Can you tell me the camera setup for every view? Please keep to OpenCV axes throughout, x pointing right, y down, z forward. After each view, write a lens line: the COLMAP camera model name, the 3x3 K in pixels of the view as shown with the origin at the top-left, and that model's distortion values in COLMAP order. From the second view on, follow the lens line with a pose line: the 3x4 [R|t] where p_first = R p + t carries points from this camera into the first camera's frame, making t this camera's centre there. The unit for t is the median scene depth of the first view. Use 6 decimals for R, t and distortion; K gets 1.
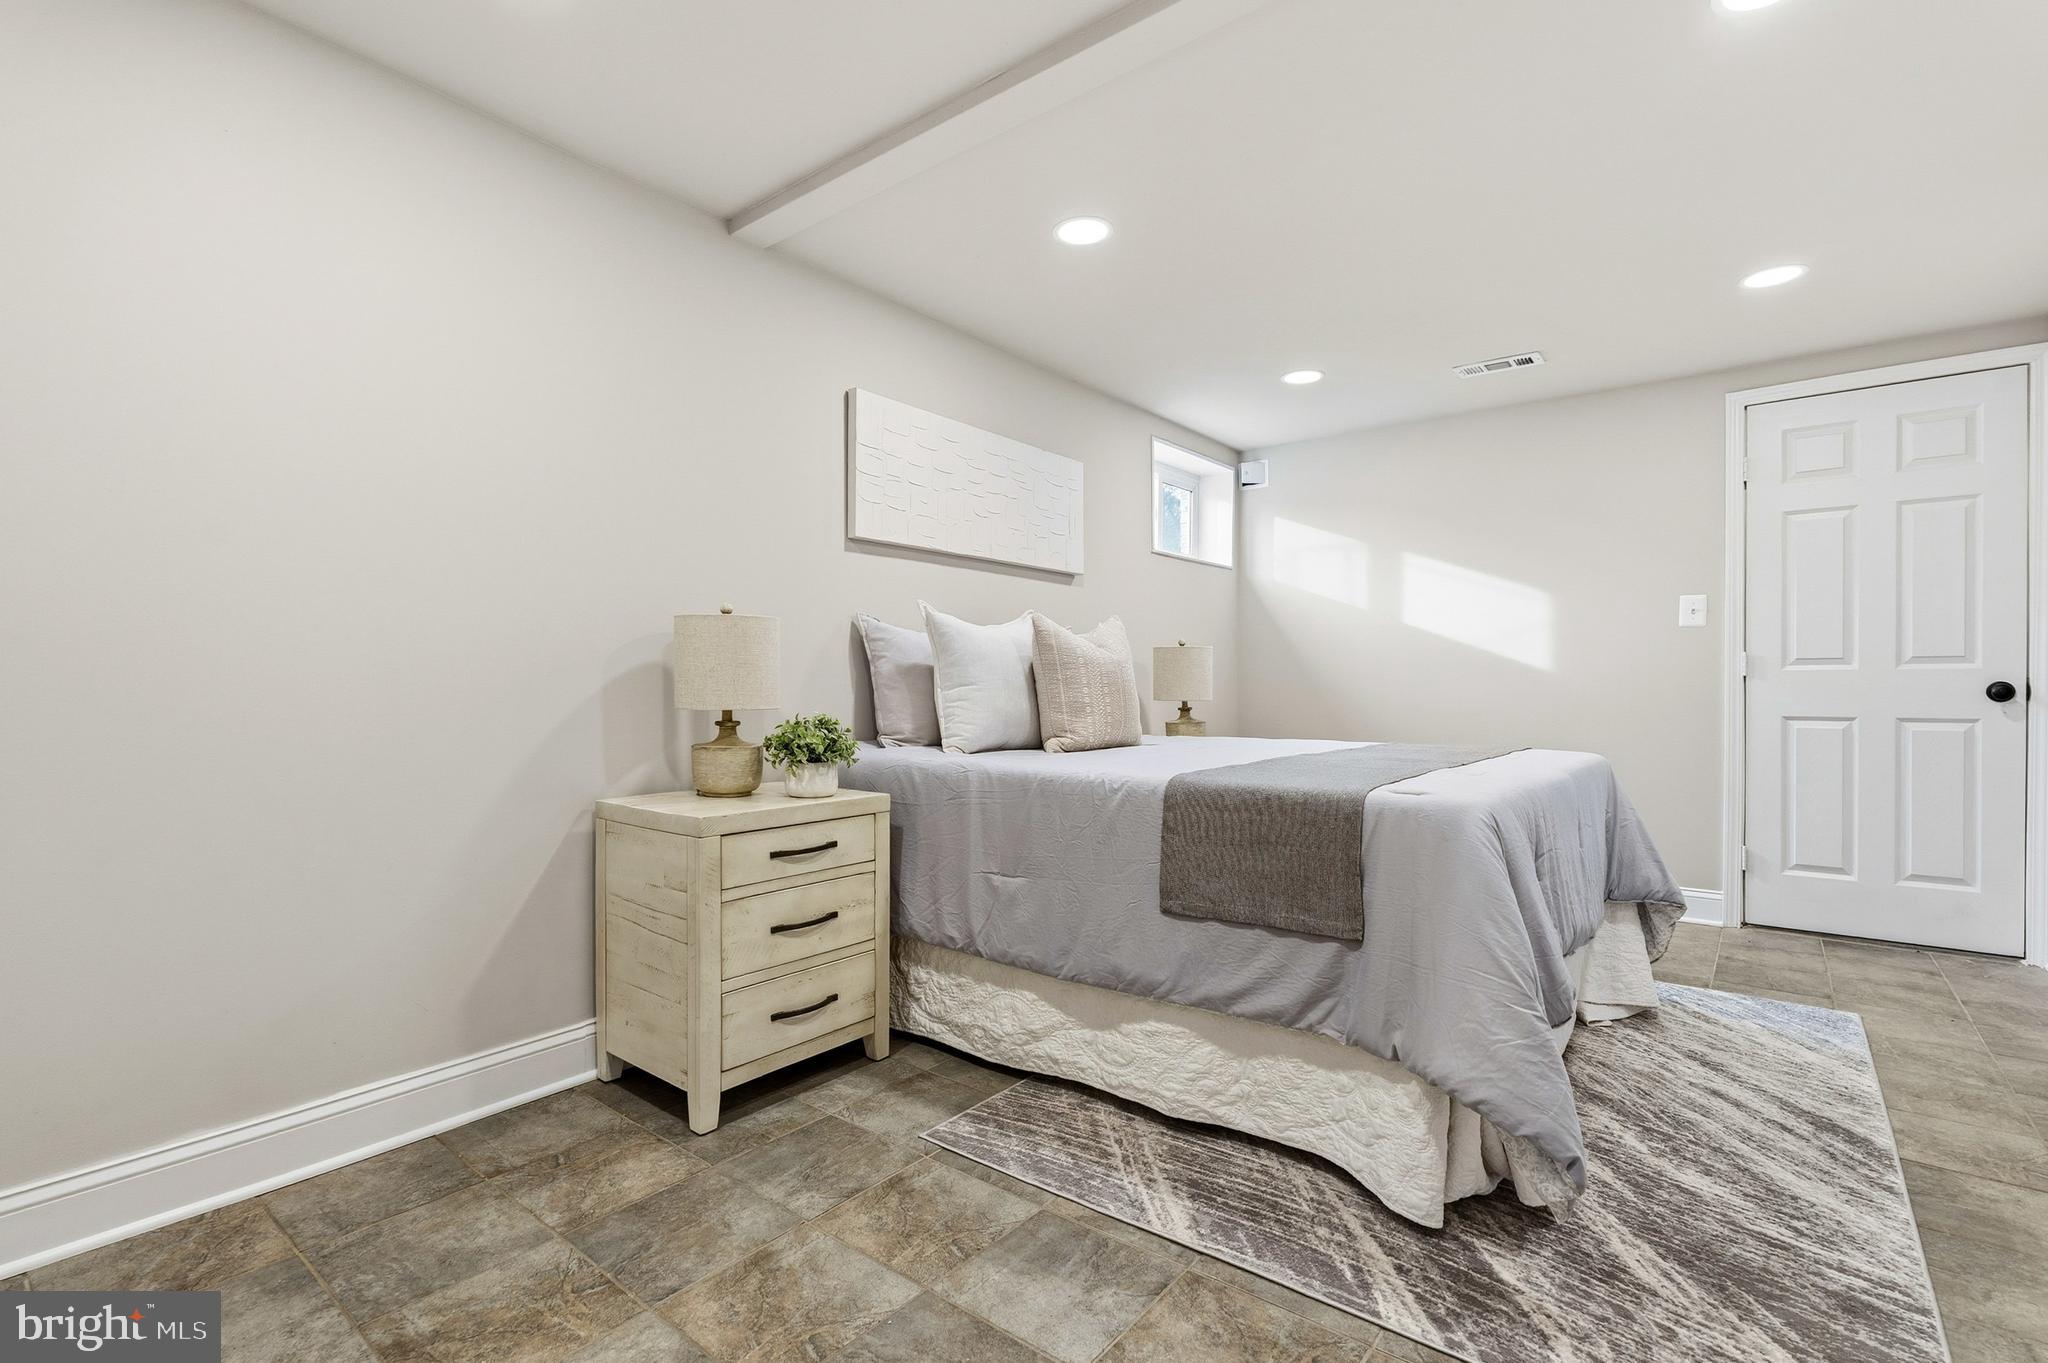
lens RADIAL K [[920.0, 0, 1039.9], [0, 920.0, 686.3], [0, 0, 1]] dist [-0.004735, 0.002377]
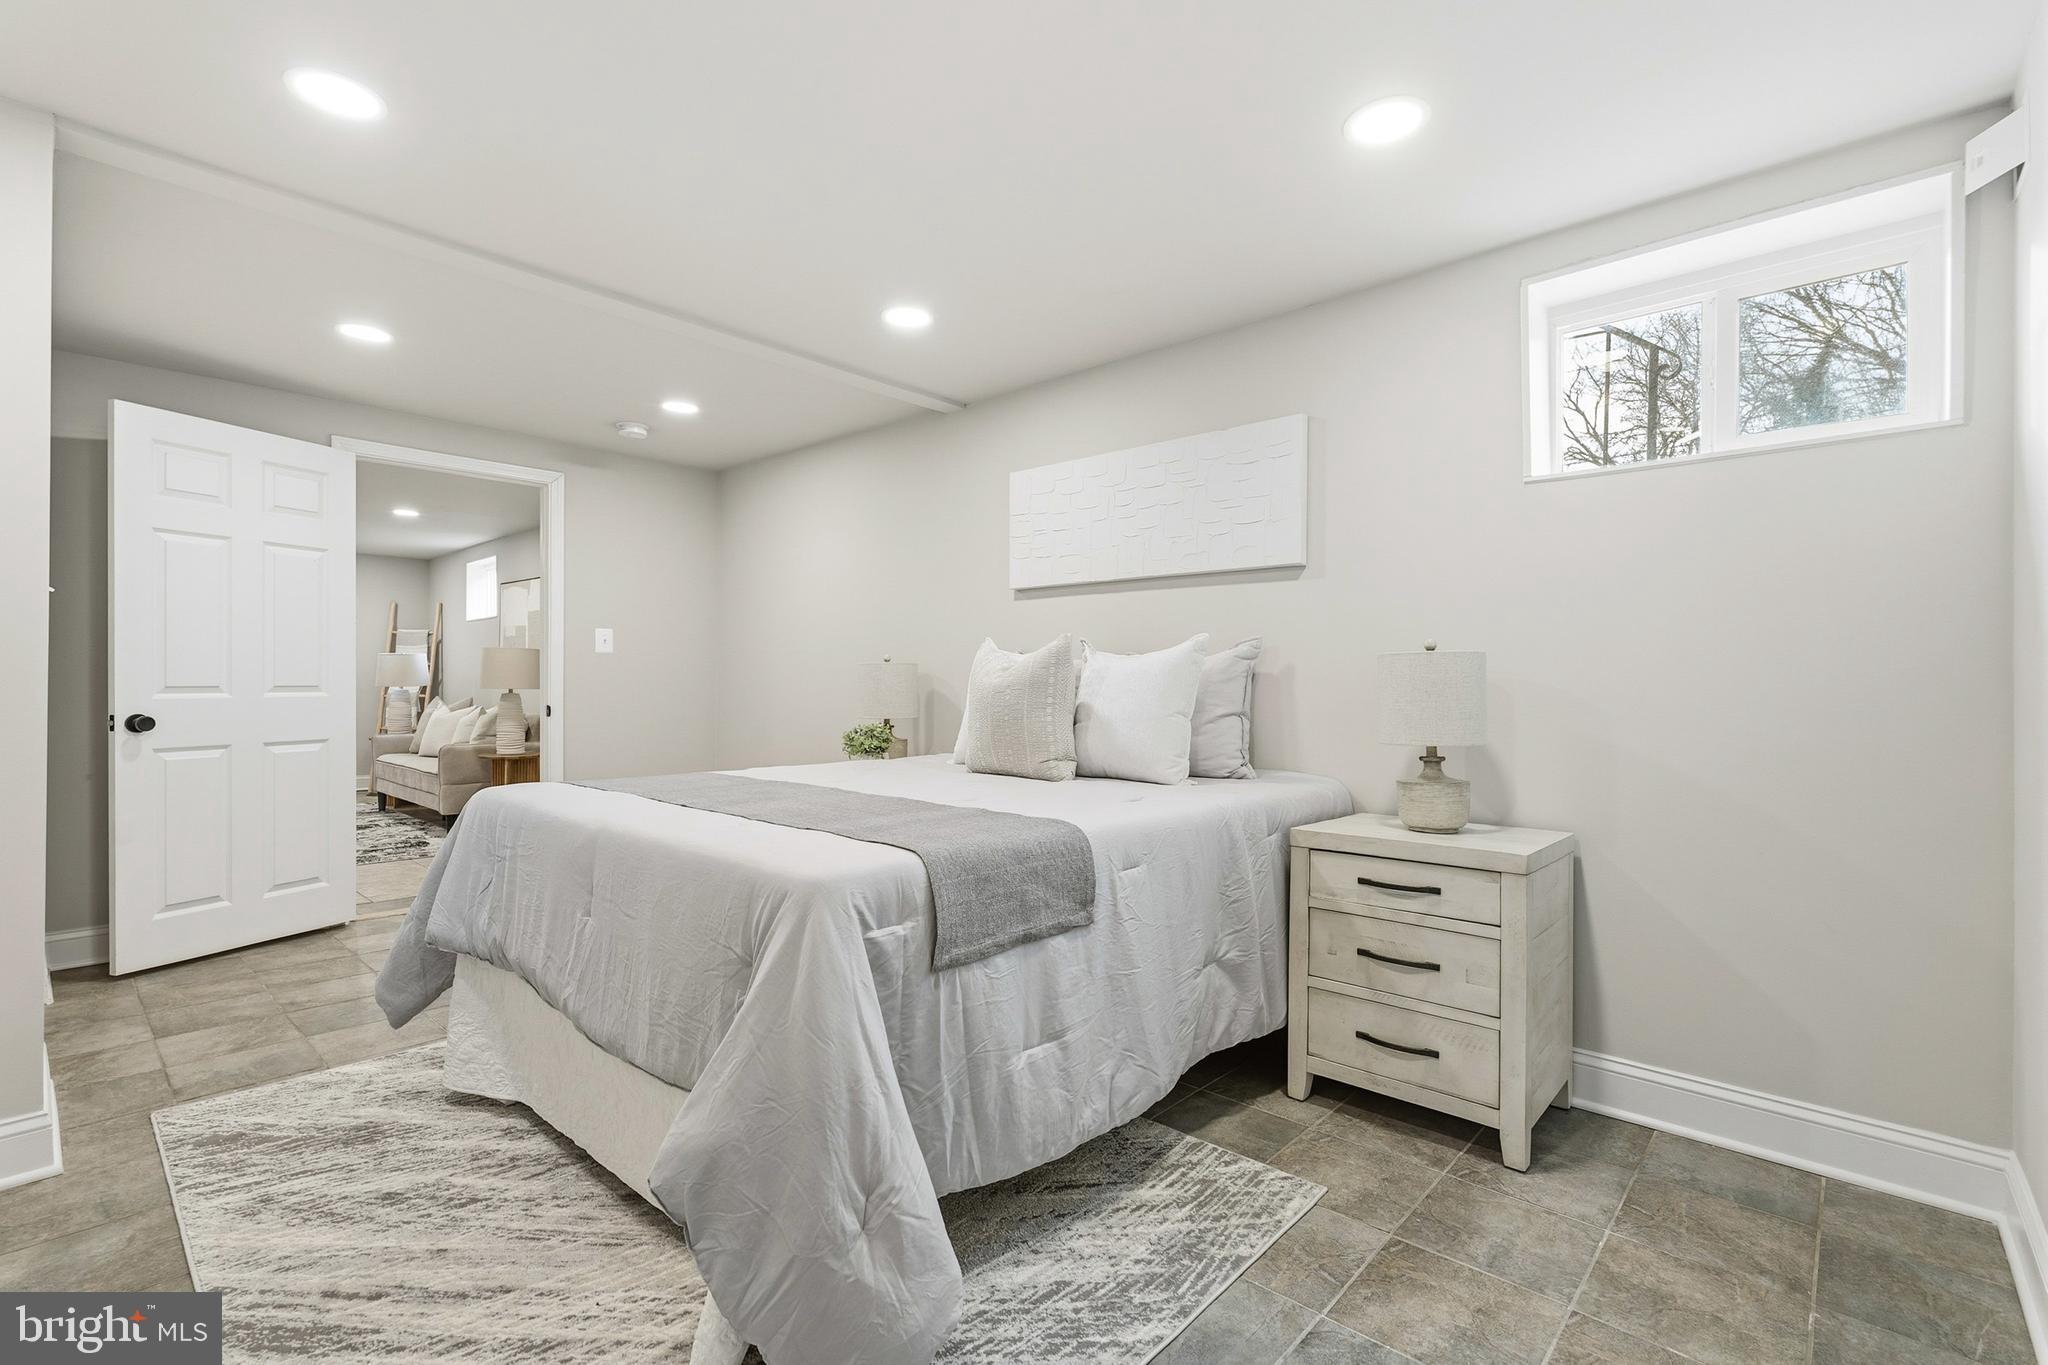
lens RADIAL K [[920.0, 0, 1038.4], [0, 920.0, 683.8], [0, 0, 1]] dist [-0.004735, 0.002377]
pose [[-0.061538, -0.003439, -0.998099, 1.614771], [-0.004762, 0.999984, -0.003152, -0.041121], [0.998093, 0.004559, -0.061553, 1.686101]]
